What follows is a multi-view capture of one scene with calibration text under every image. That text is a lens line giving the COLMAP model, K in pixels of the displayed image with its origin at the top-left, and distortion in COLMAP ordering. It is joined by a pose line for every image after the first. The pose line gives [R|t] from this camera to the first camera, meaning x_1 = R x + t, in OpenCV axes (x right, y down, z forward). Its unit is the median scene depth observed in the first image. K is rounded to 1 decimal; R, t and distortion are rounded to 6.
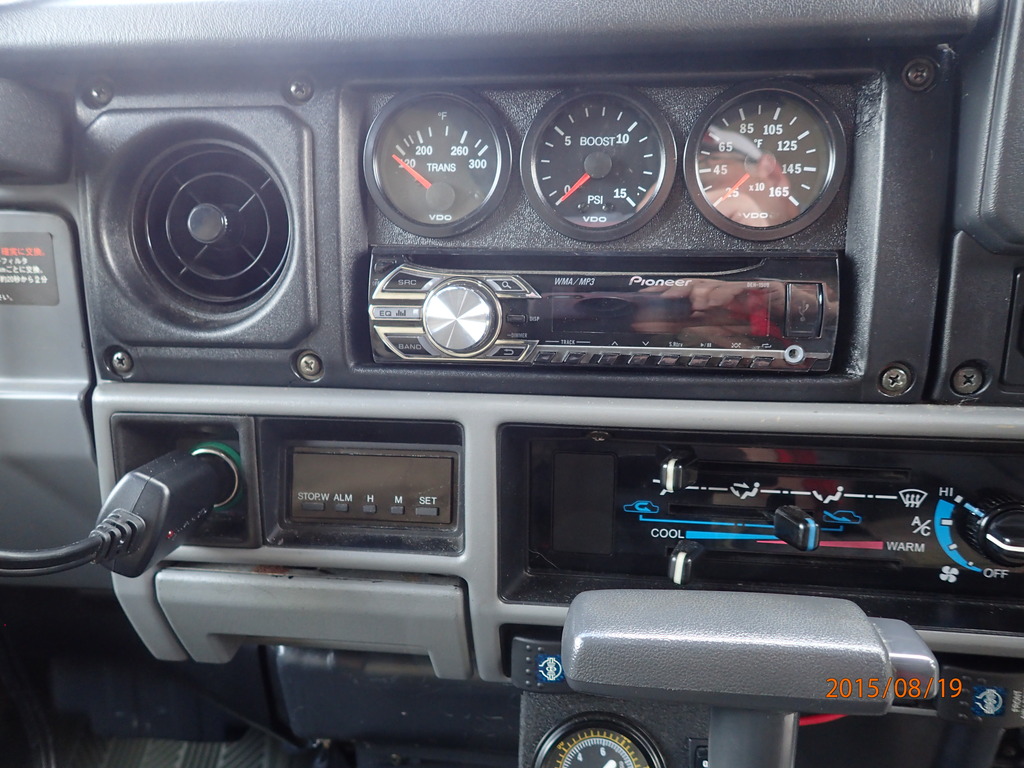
lens RADIAL K [[772.9, 0, 512.0], [0, 772.9, 384.0], [0, 0, 1]] dist [-0.004034, -0.007193]
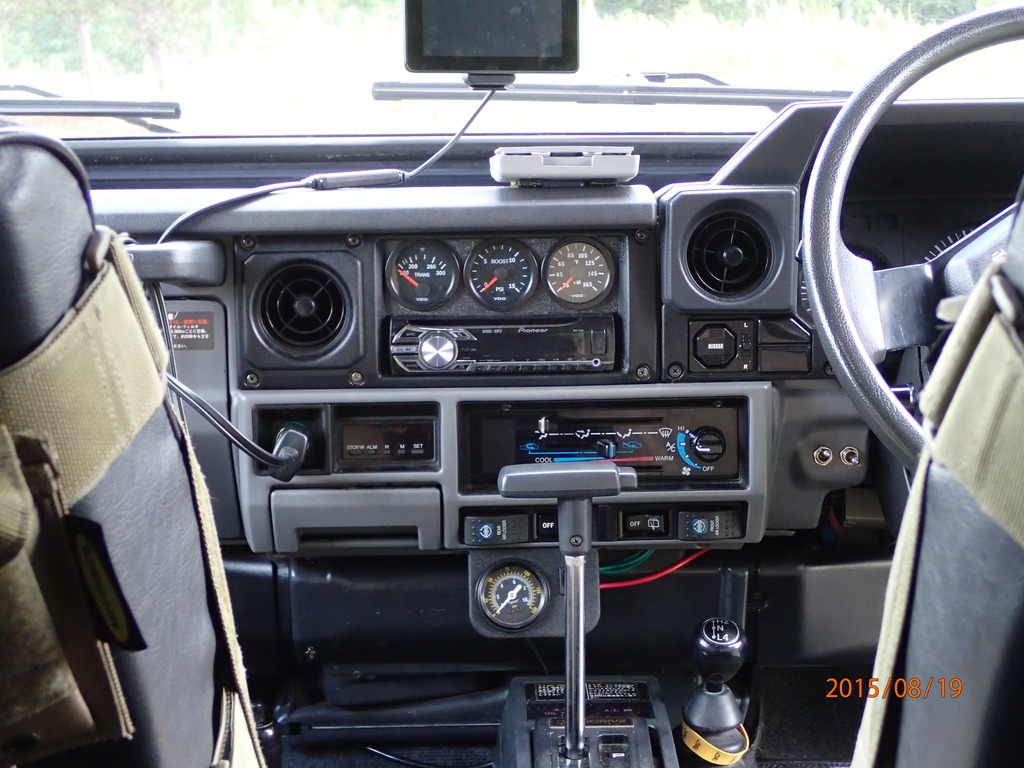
lens RADIAL K [[1940.2, 0, 512.0], [0, 1940.2, 384.0], [0, 0, 1]] dist [0.030759, 0.034487]
pose [[0.988125, -0.039560, 0.148471, -0.615199], [0.041872, 0.999045, -0.012482, 0.072153], [-0.147835, 0.018551, 0.988838, -3.961575]]
